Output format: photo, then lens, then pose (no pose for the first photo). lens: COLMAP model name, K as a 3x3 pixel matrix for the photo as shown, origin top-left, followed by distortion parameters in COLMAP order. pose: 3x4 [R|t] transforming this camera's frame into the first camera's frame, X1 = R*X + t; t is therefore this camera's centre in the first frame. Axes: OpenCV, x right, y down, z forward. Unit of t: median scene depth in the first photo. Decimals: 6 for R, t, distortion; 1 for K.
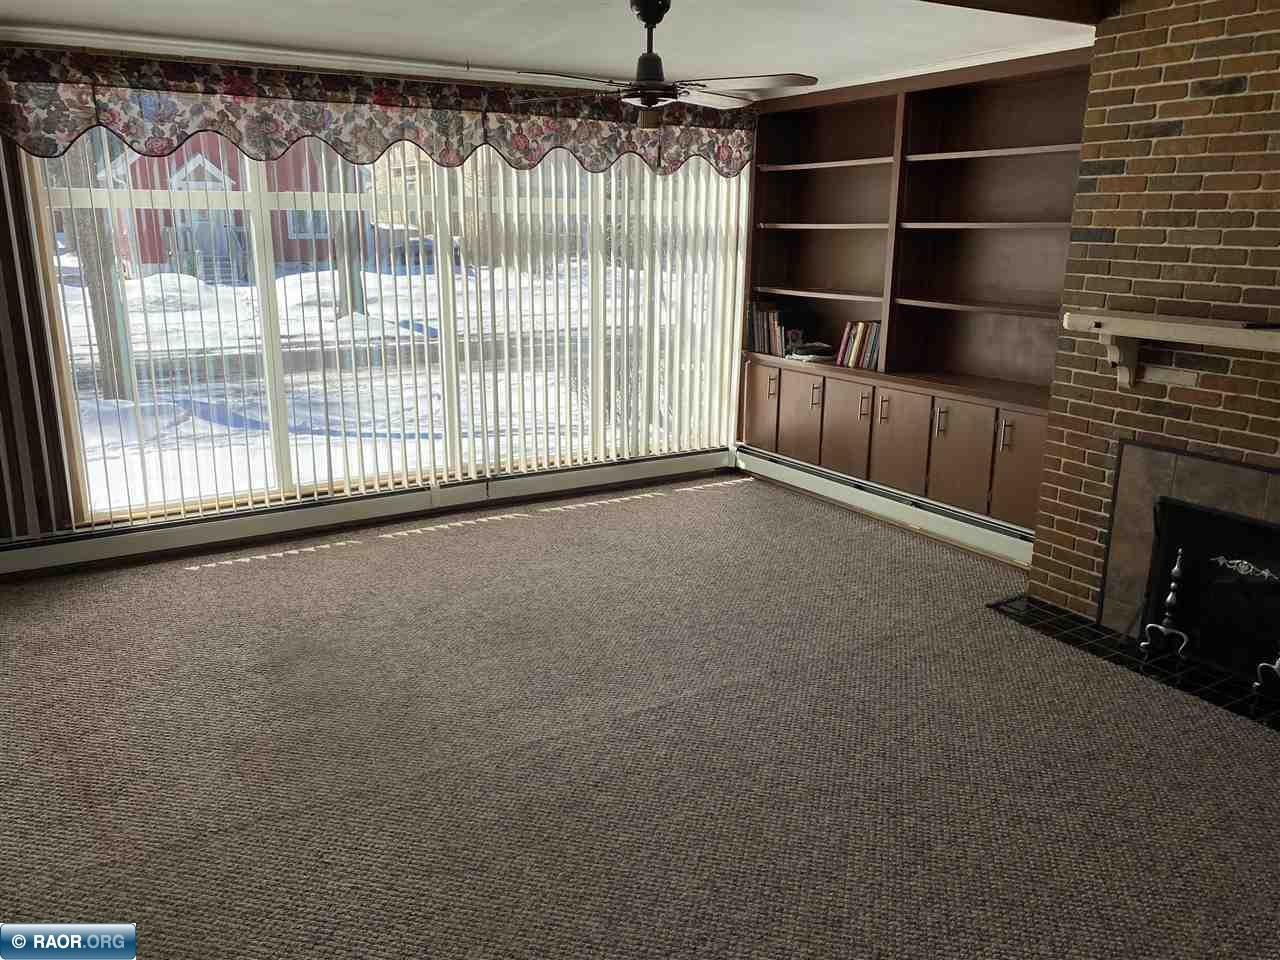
lens RADIAL K [[995.3, 0, 639.0], [0, 995.3, 482.0], [0, 0, 1]] dist [0.040379, -0.024272]
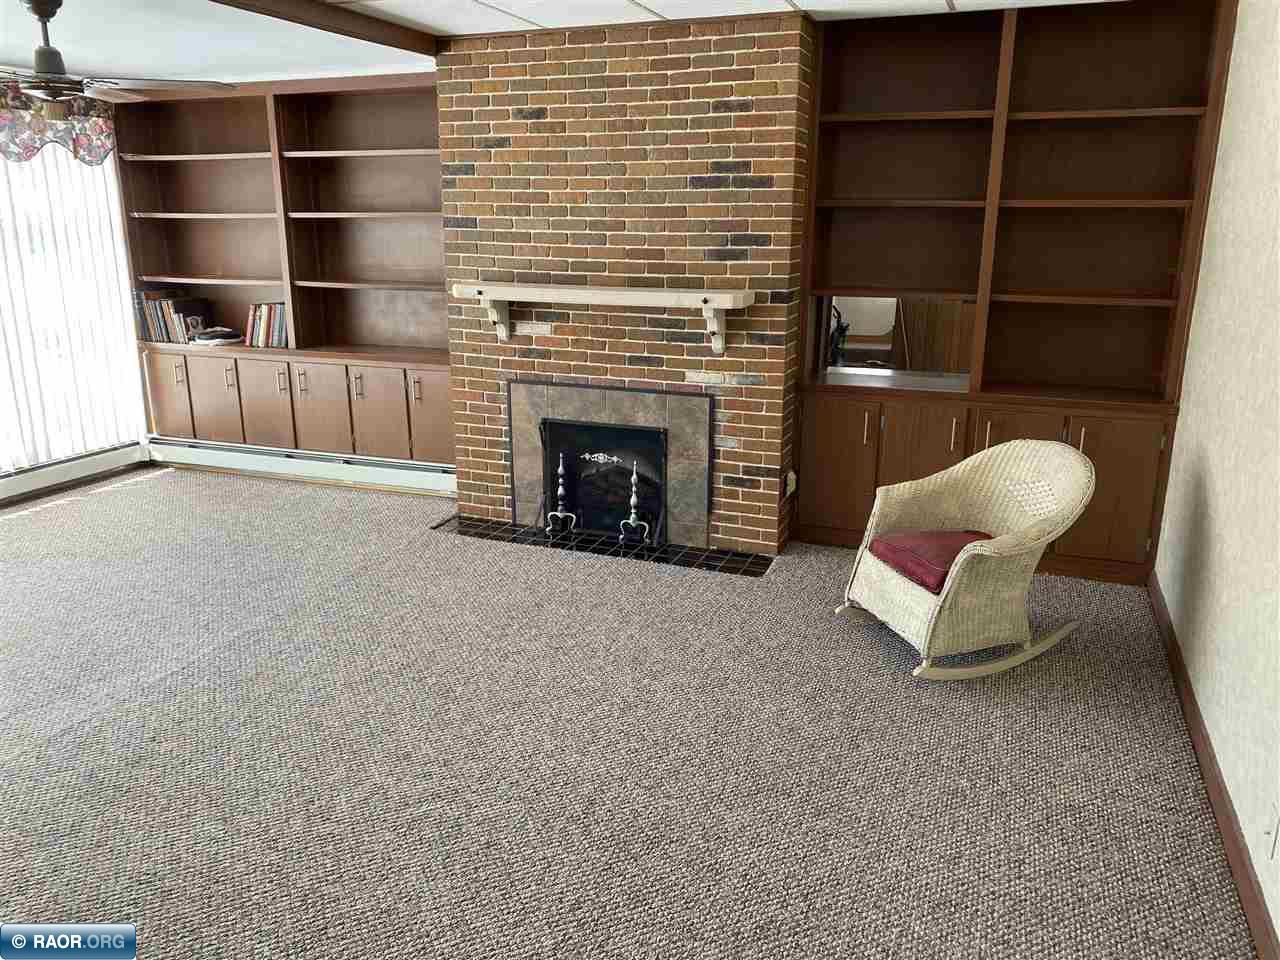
lens RADIAL K [[995.3, 0, 643.9], [0, 995.3, 496.9], [0, 0, 1]] dist [0.040379, -0.024272]
pose [[0.794545, -0.174052, 0.581725, -0.158000], [0.158616, 0.984267, 0.077847, 0.033991], [-0.586122, 0.030418, 0.809652, -0.150868]]
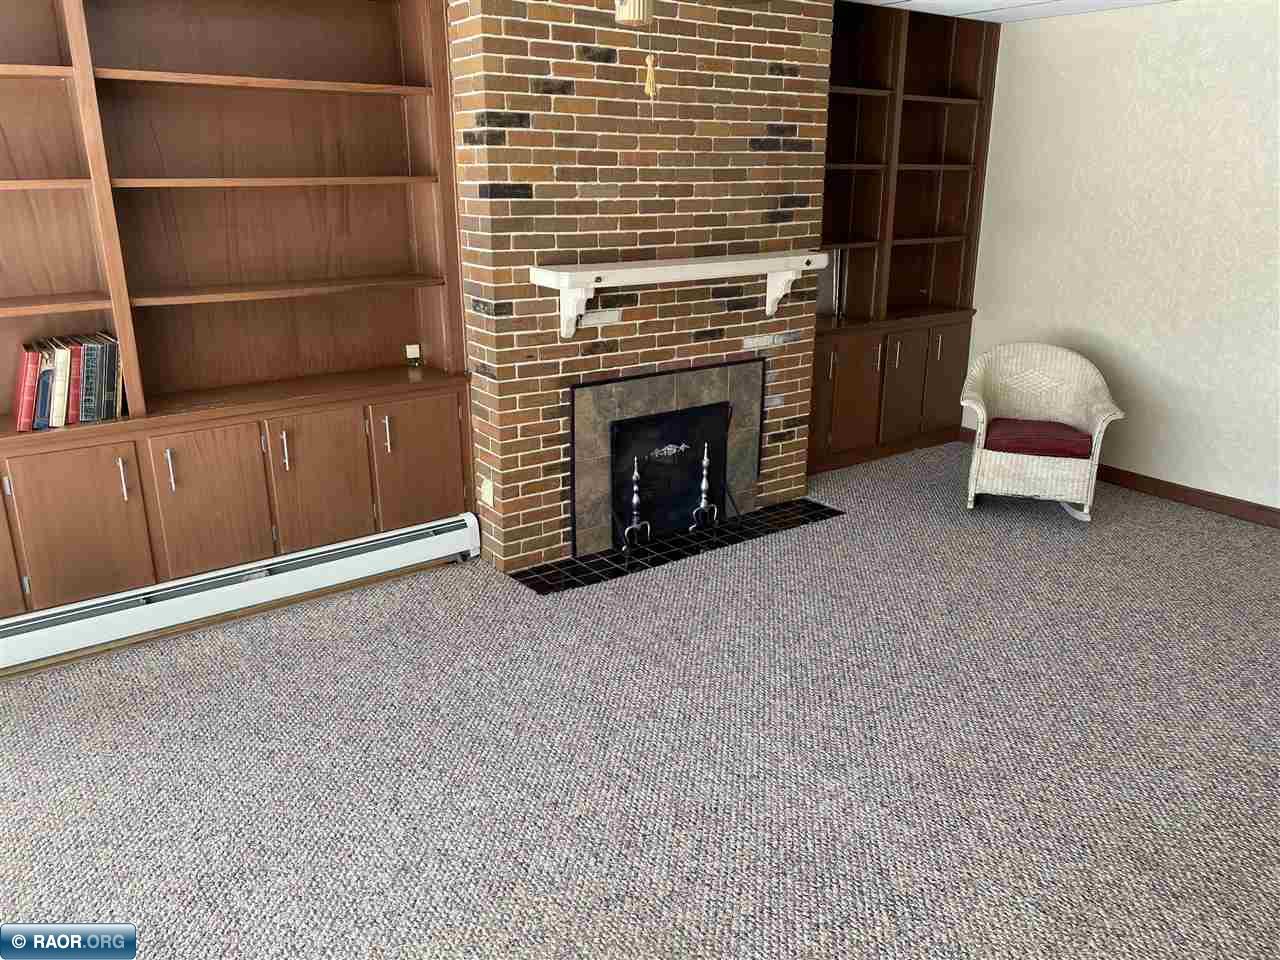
lens RADIAL K [[995.3, 0, 641.1], [0, 995.3, 481.0], [0, 0, 1]] dist [0.040379, -0.024272]
pose [[-0.105561, -0.309654, 0.944971, -0.534788], [0.245569, 0.912732, 0.326522, -0.266729], [-0.963614, 0.266524, -0.020308, 0.945137]]
